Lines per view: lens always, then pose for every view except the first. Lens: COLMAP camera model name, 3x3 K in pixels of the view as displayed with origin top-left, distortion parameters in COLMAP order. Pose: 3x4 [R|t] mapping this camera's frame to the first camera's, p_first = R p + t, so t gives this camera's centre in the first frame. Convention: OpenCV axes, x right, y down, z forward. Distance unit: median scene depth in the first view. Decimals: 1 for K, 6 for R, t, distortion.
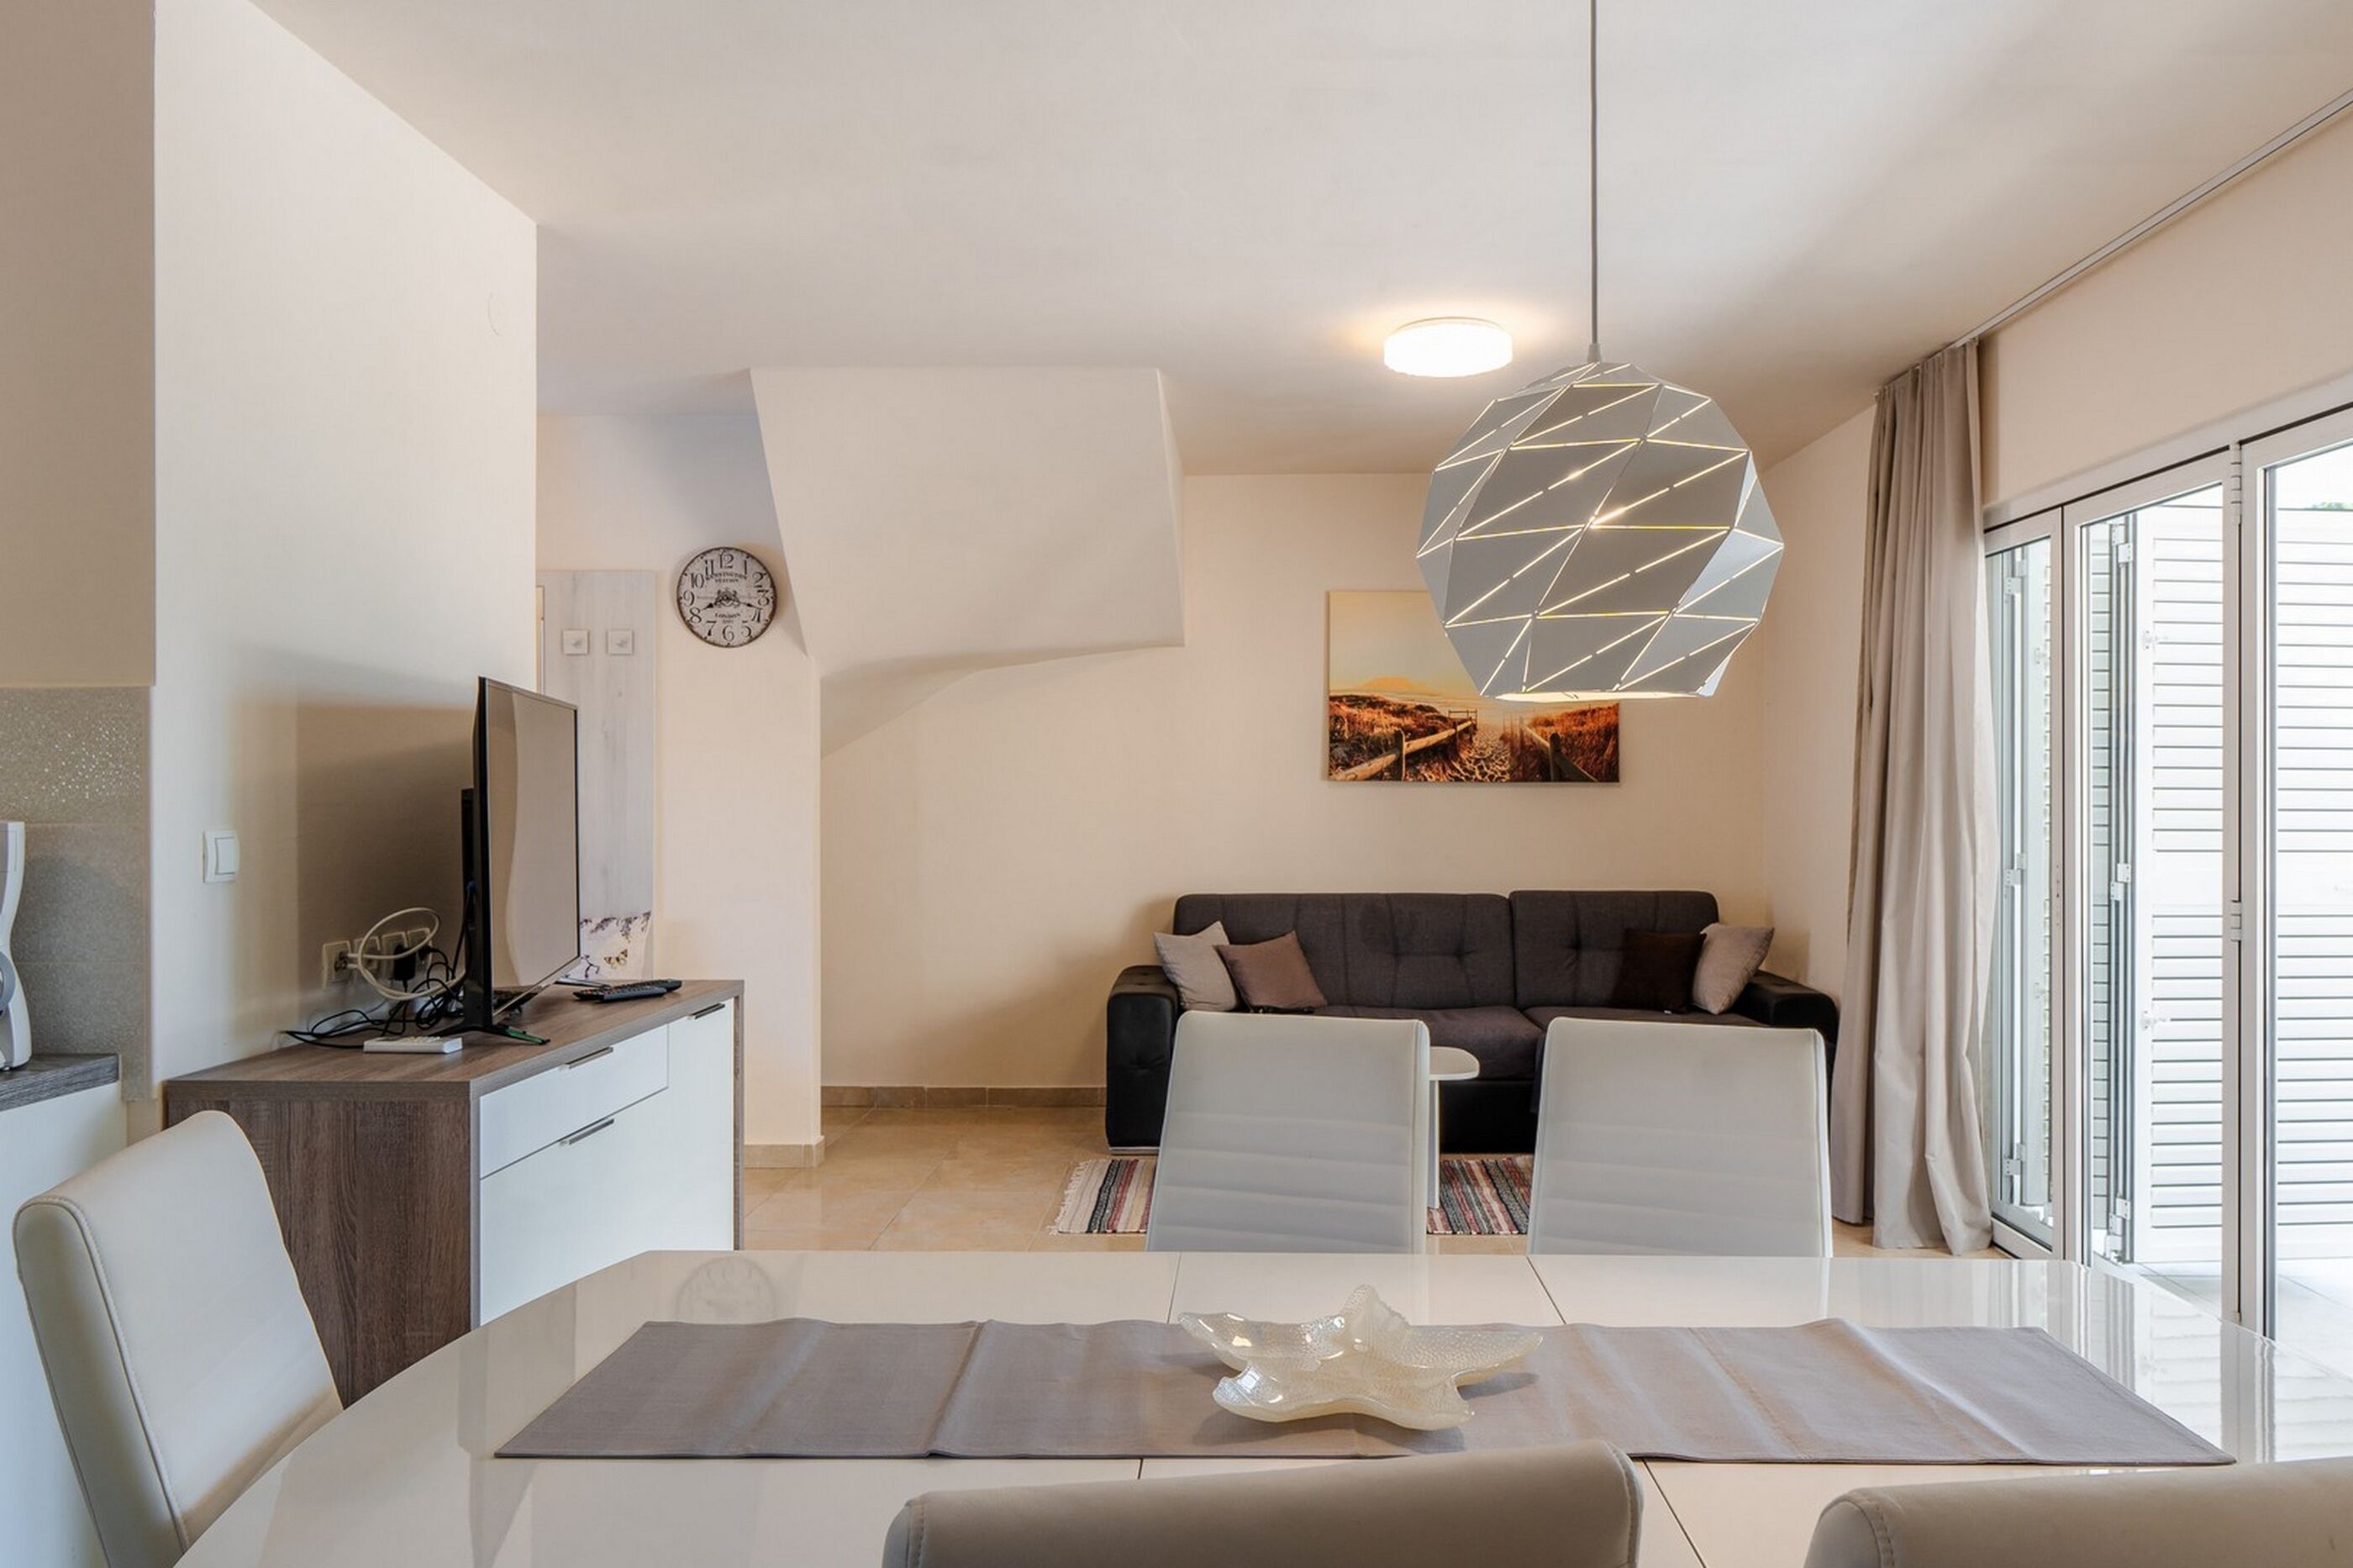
lens RADIAL K [[1612.9, 0, 1303.4], [0, 1612.9, 783.0], [0, 0, 1]] dist [0.007202, 0.002456]
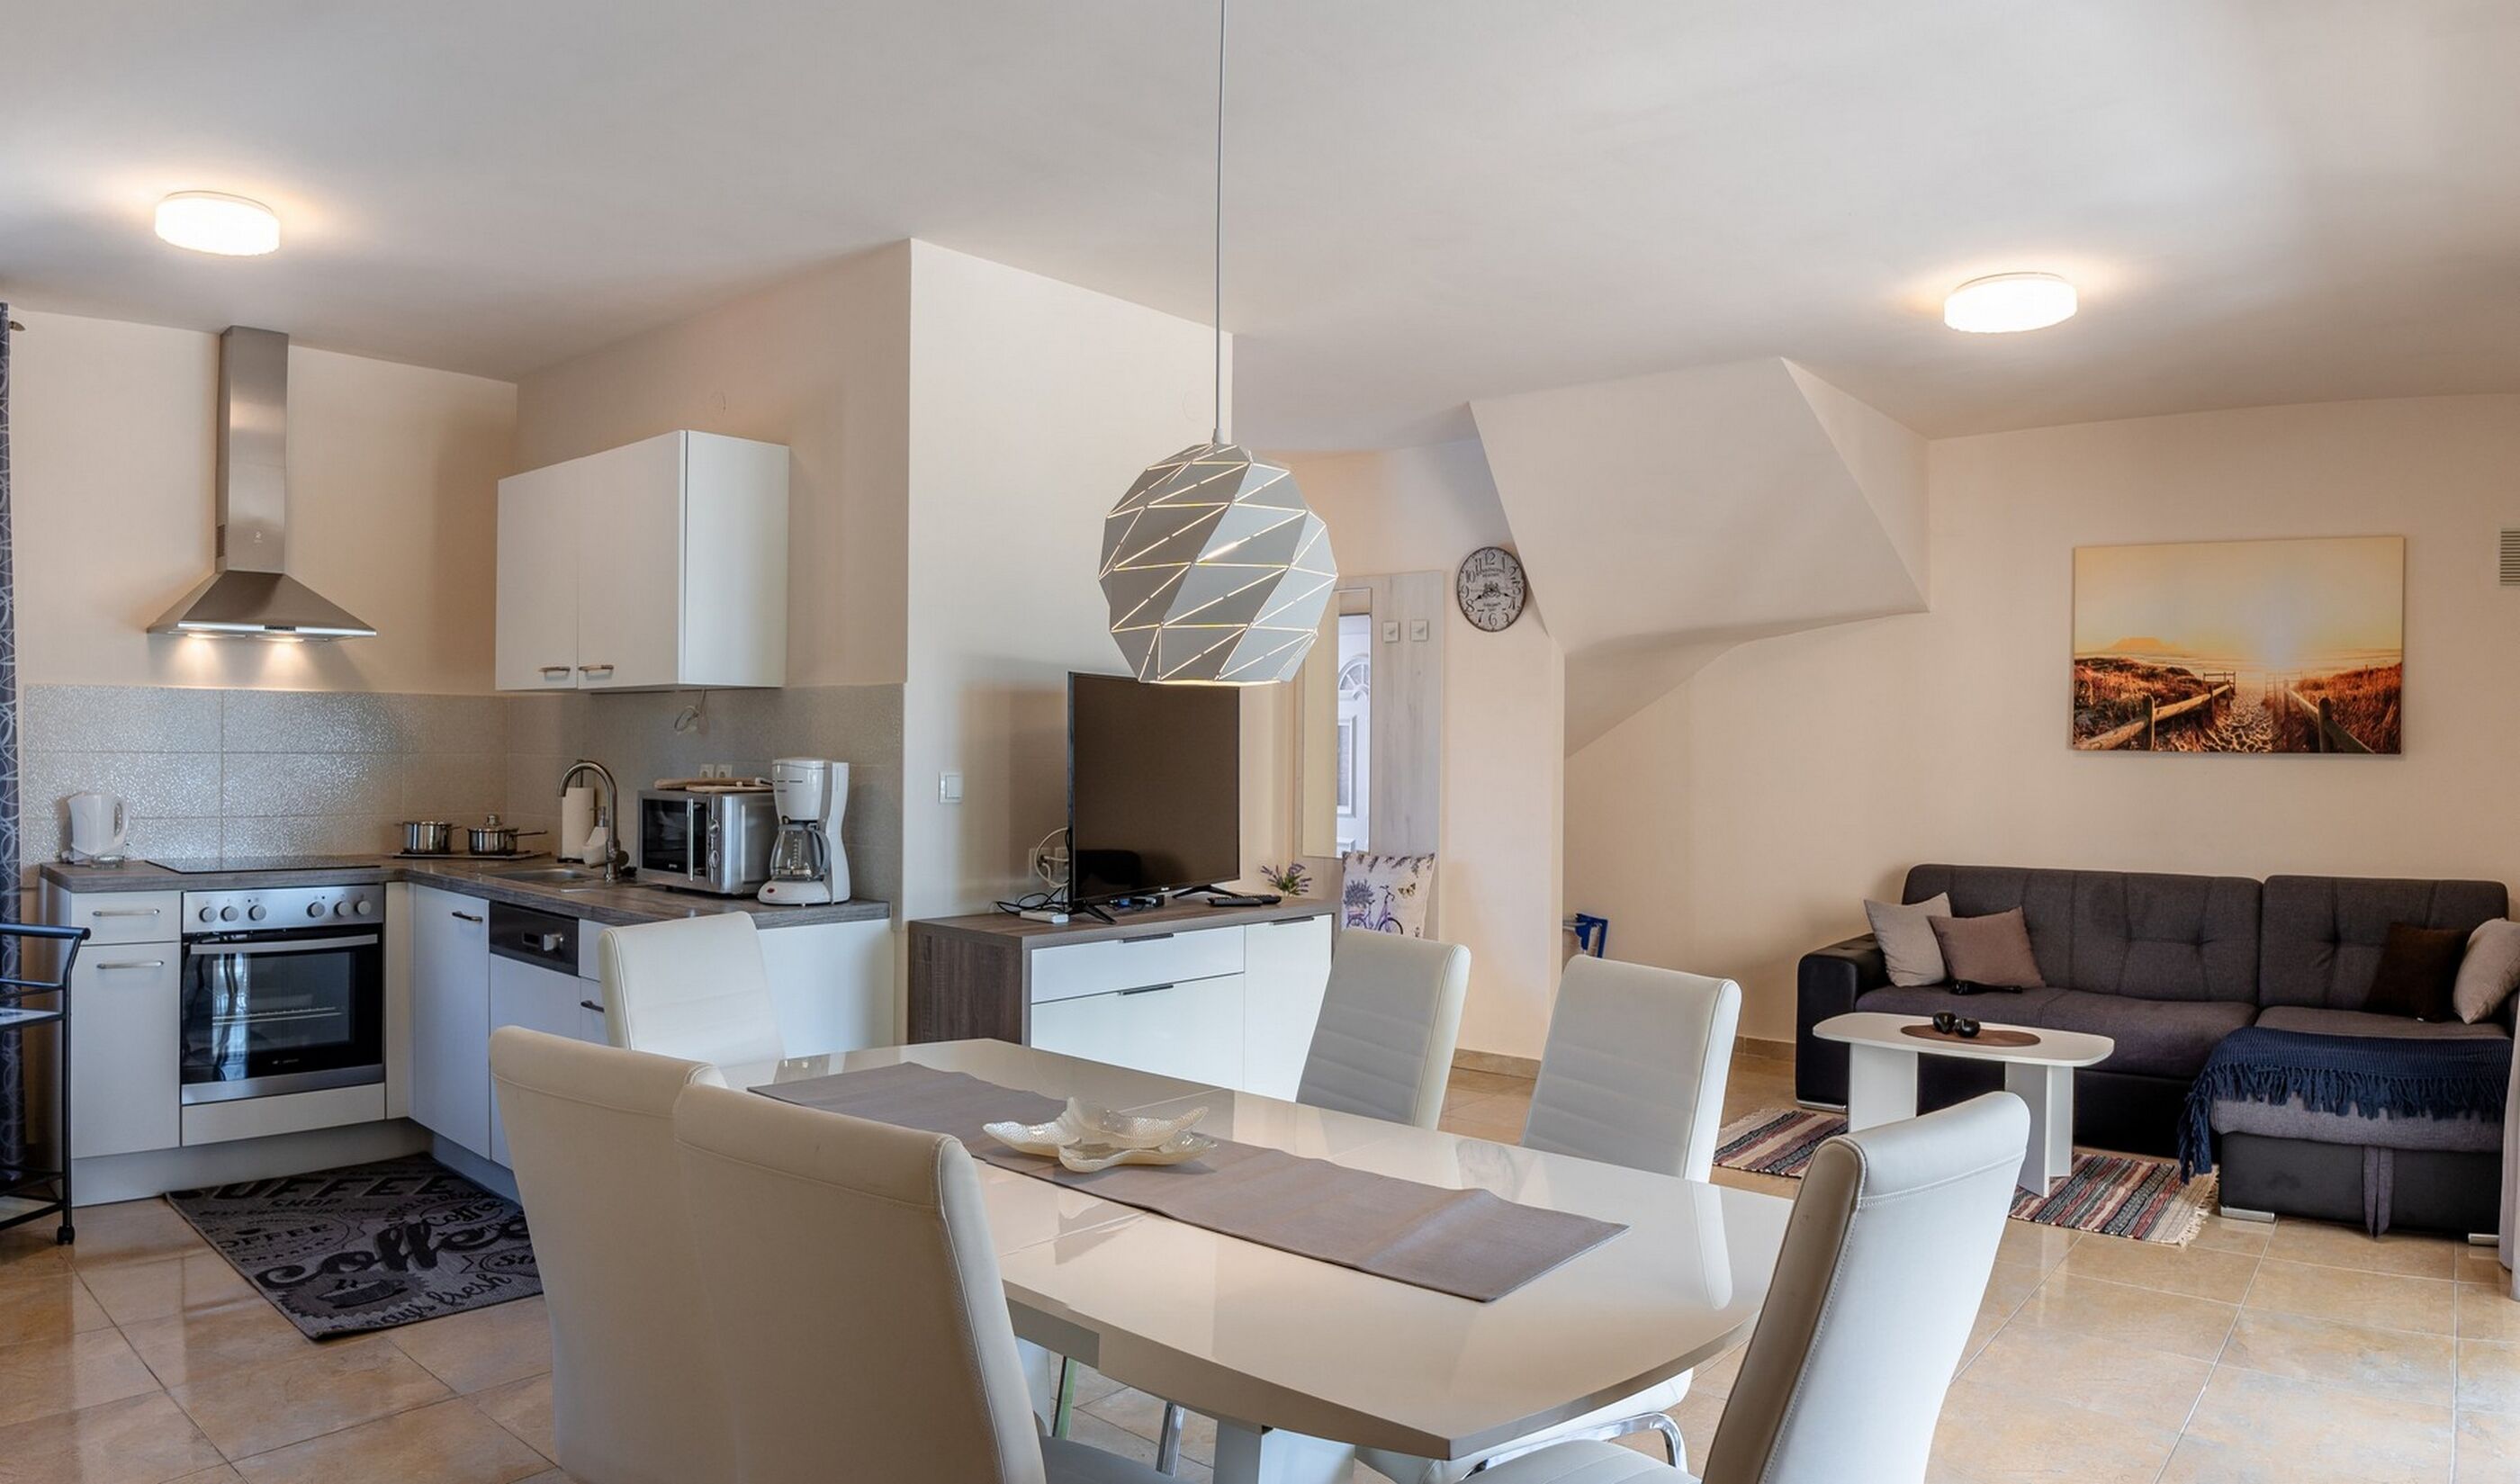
lens RADIAL K [[1582.3, 0, 1119.0], [0, 1582.3, 749.4], [0, 0, 1]] dist [-0.207123, 0.053587]
pose [[0.701905, 0.007675, -0.712229, 0.230627], [-0.008792, 0.999959, 0.002110, 0.001408], [0.712216, 0.004781, 0.701944, 0.008919]]
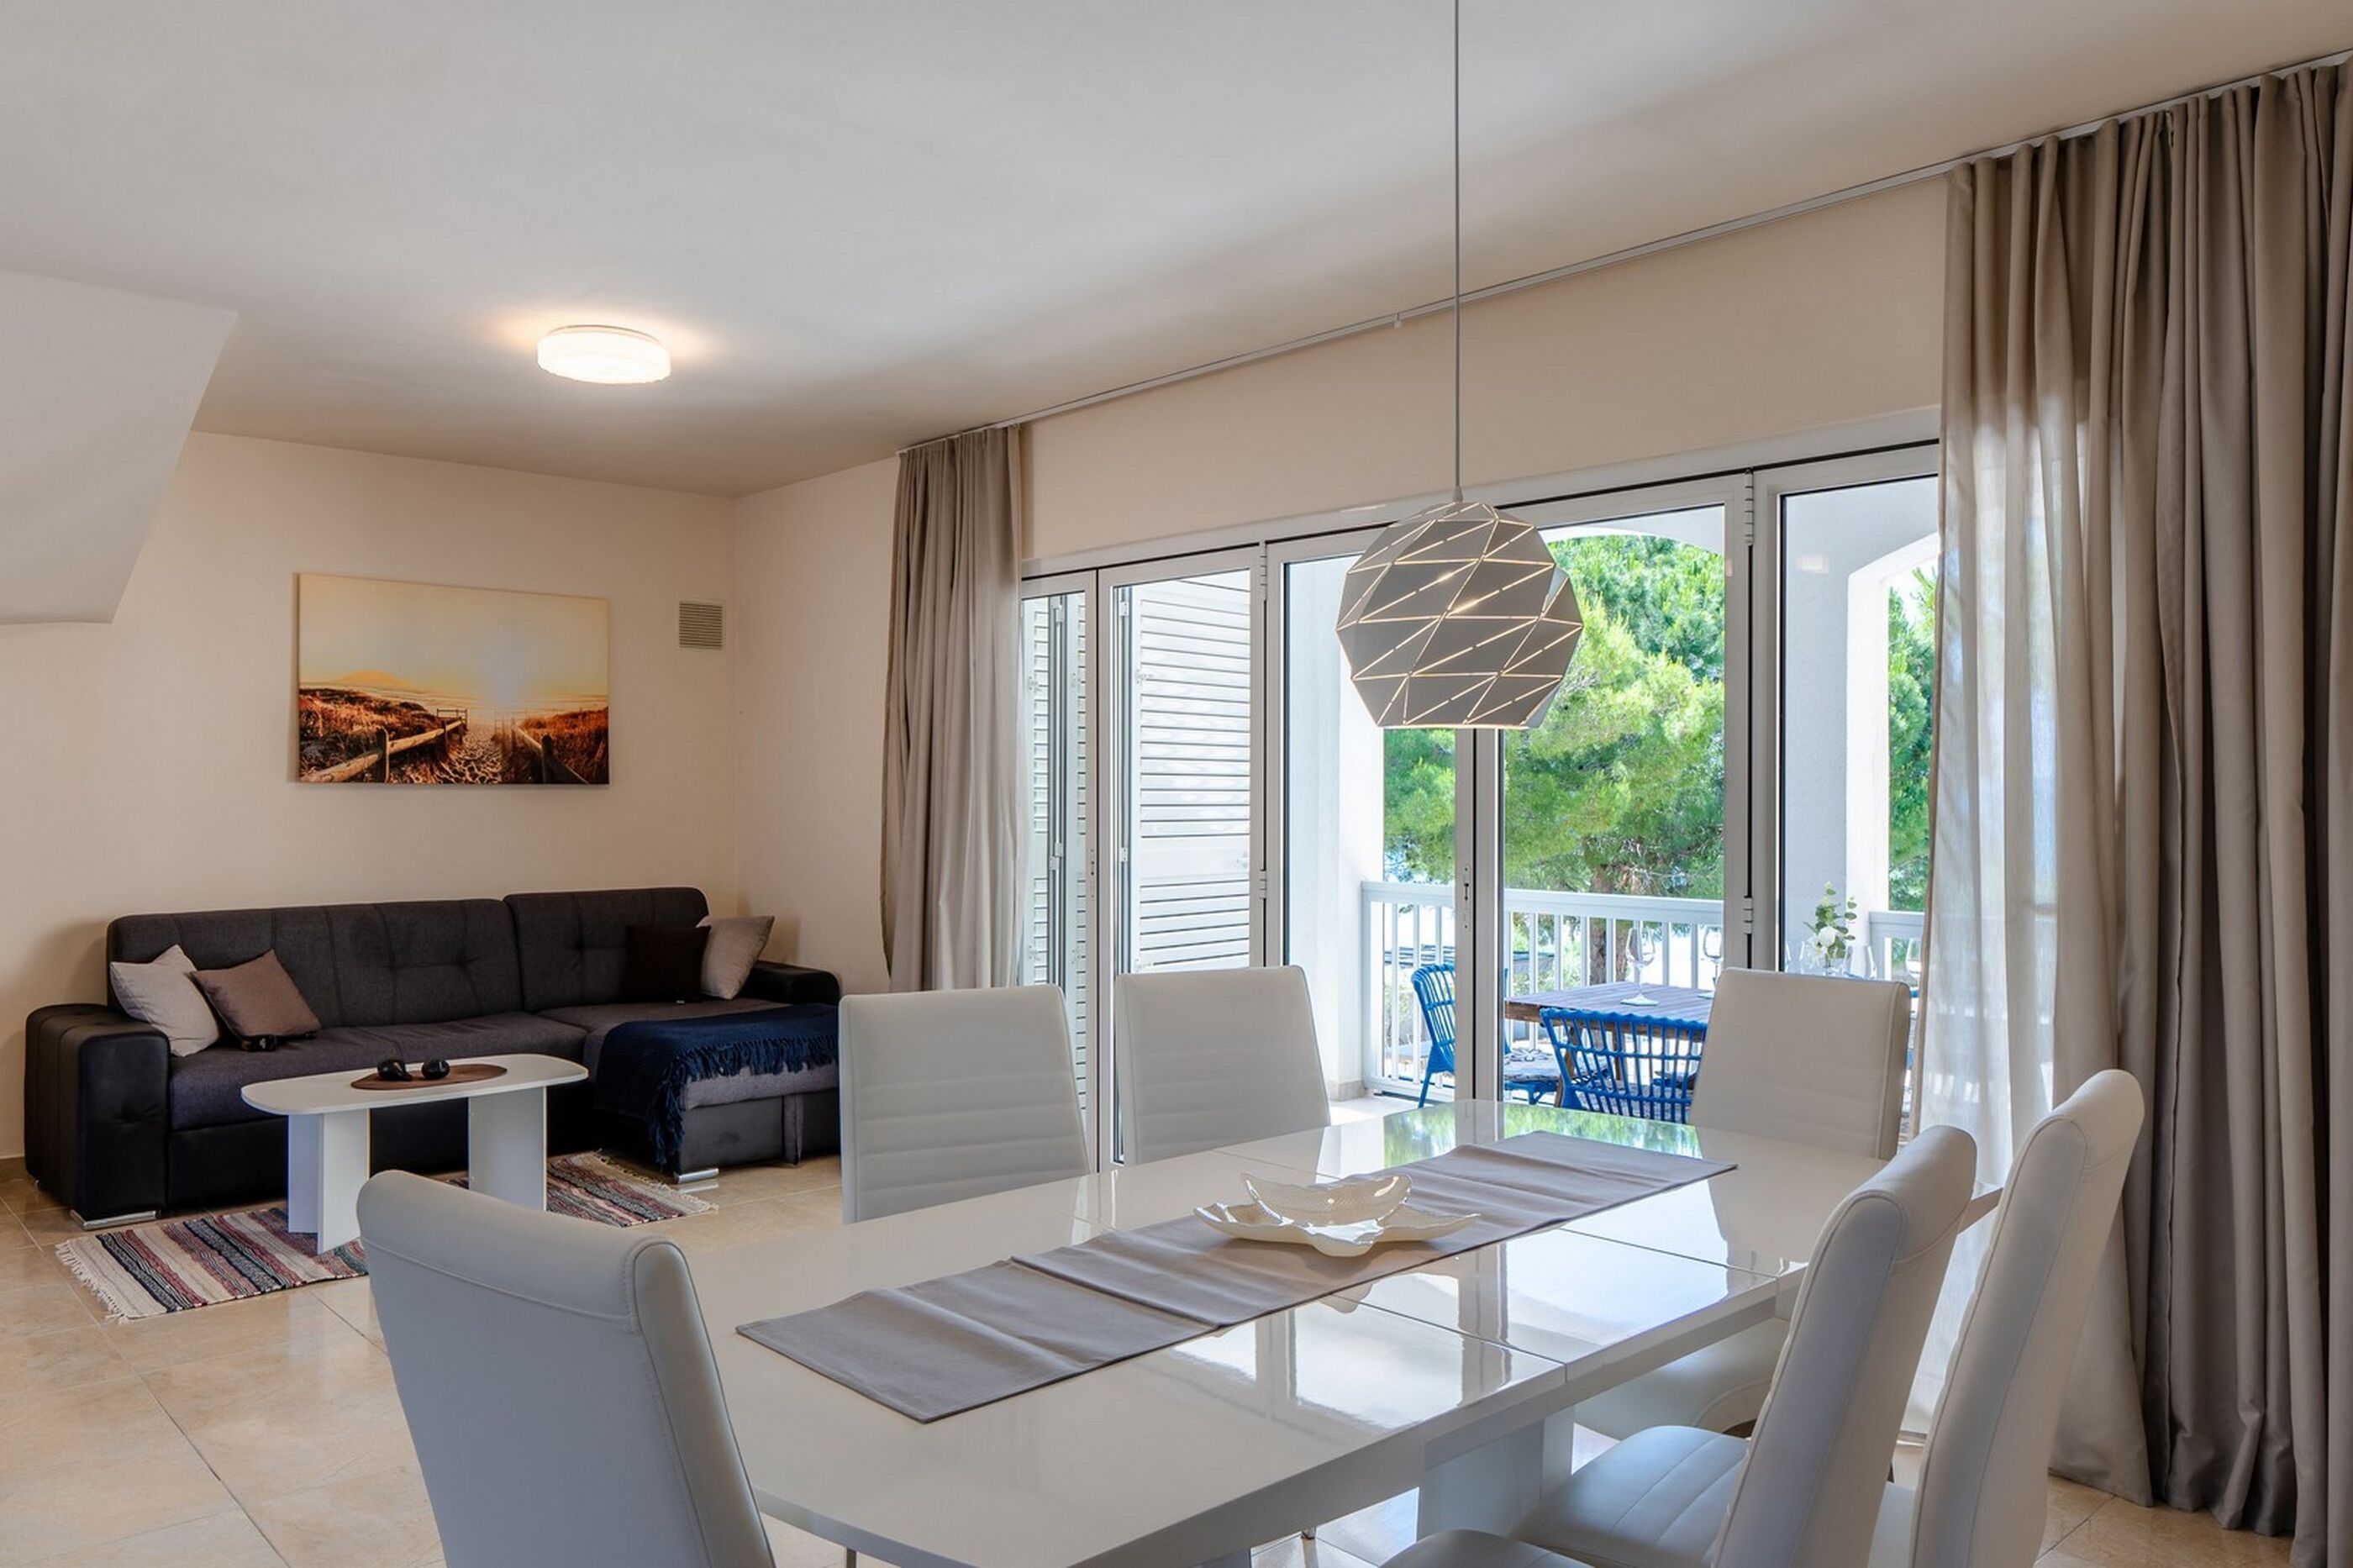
lens RADIAL K [[1595.9, 0, 1116.1], [0, 1595.9, 781.8], [0, 0, 1]] dist [0.004341, 0.001488]
pose [[0.753131, 0.000887, 0.657870, -0.229247], [-0.000058, 0.999999, -0.001282, -0.000708], [-0.657870, 0.000928, 0.753131, 0.023473]]
